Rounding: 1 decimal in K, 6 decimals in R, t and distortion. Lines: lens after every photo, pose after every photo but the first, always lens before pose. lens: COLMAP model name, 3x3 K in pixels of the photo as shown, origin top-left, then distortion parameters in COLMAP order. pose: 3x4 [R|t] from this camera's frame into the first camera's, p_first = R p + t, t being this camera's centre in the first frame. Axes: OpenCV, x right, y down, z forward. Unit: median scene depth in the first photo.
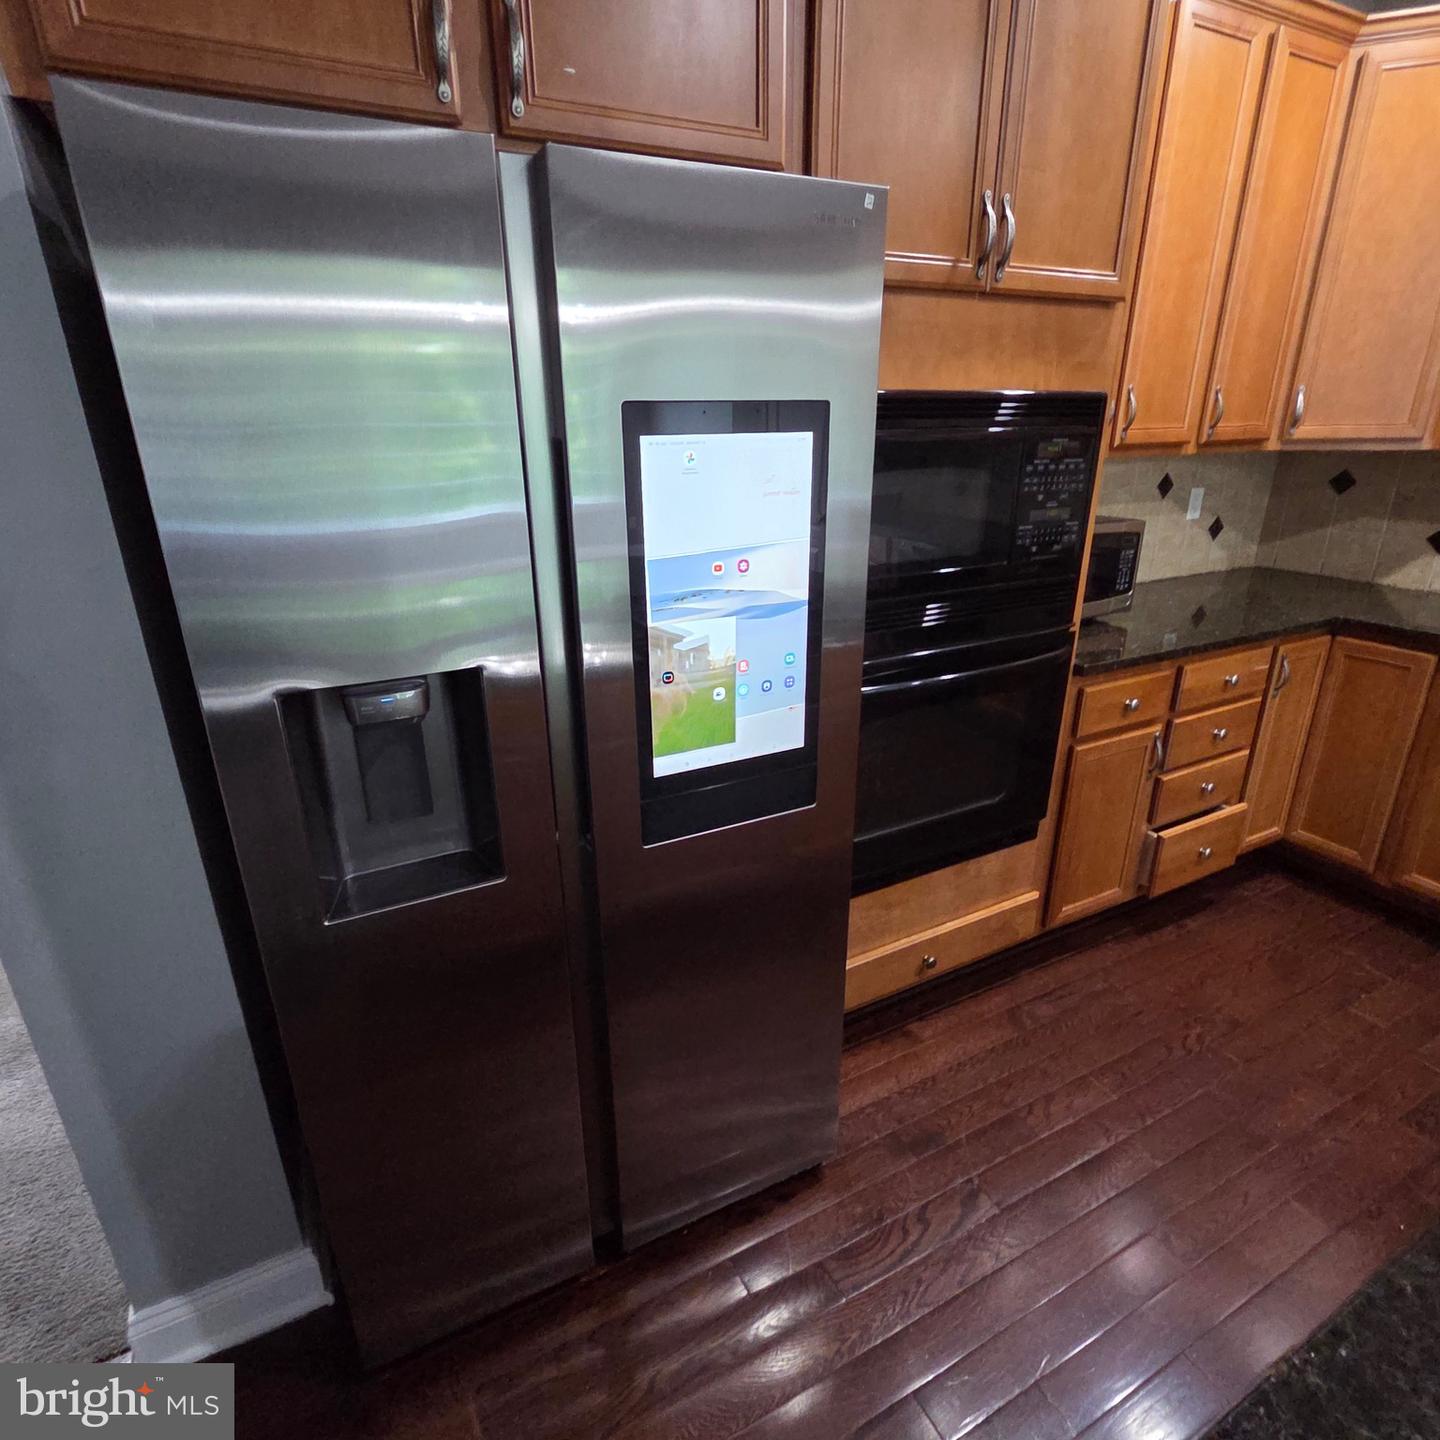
lens RADIAL K [[792.5, 0, 715.4], [0, 792.5, 714.3], [0, 0, 1]] dist [0.002798, -0.004986]
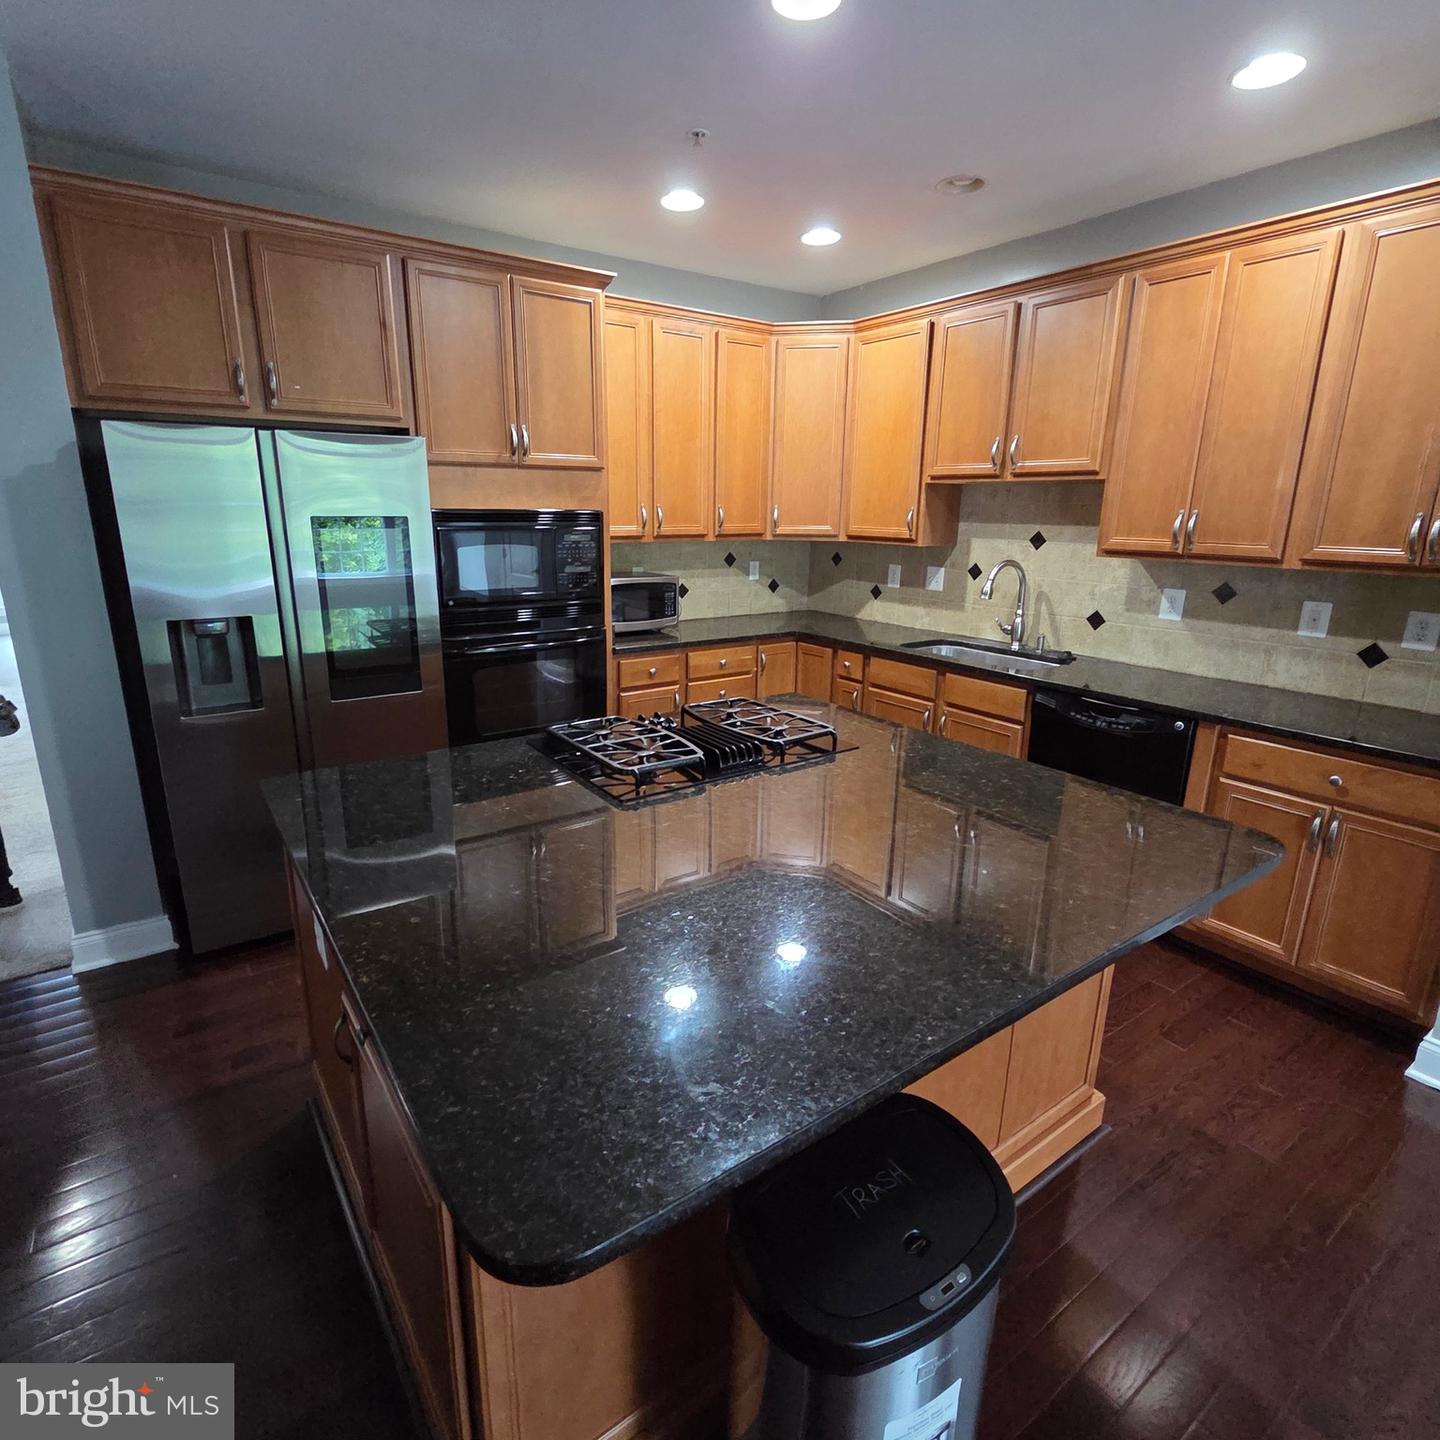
lens RADIAL K [[792.5, 0, 720.2], [0, 792.5, 723.3], [0, 0, 1]] dist [0.002798, -0.004986]
pose [[0.989143, -0.011682, 0.146492, 0.411828], [0.023691, 0.996473, -0.080502, 0.264961], [-0.145034, 0.083099, 0.985931, -0.860040]]
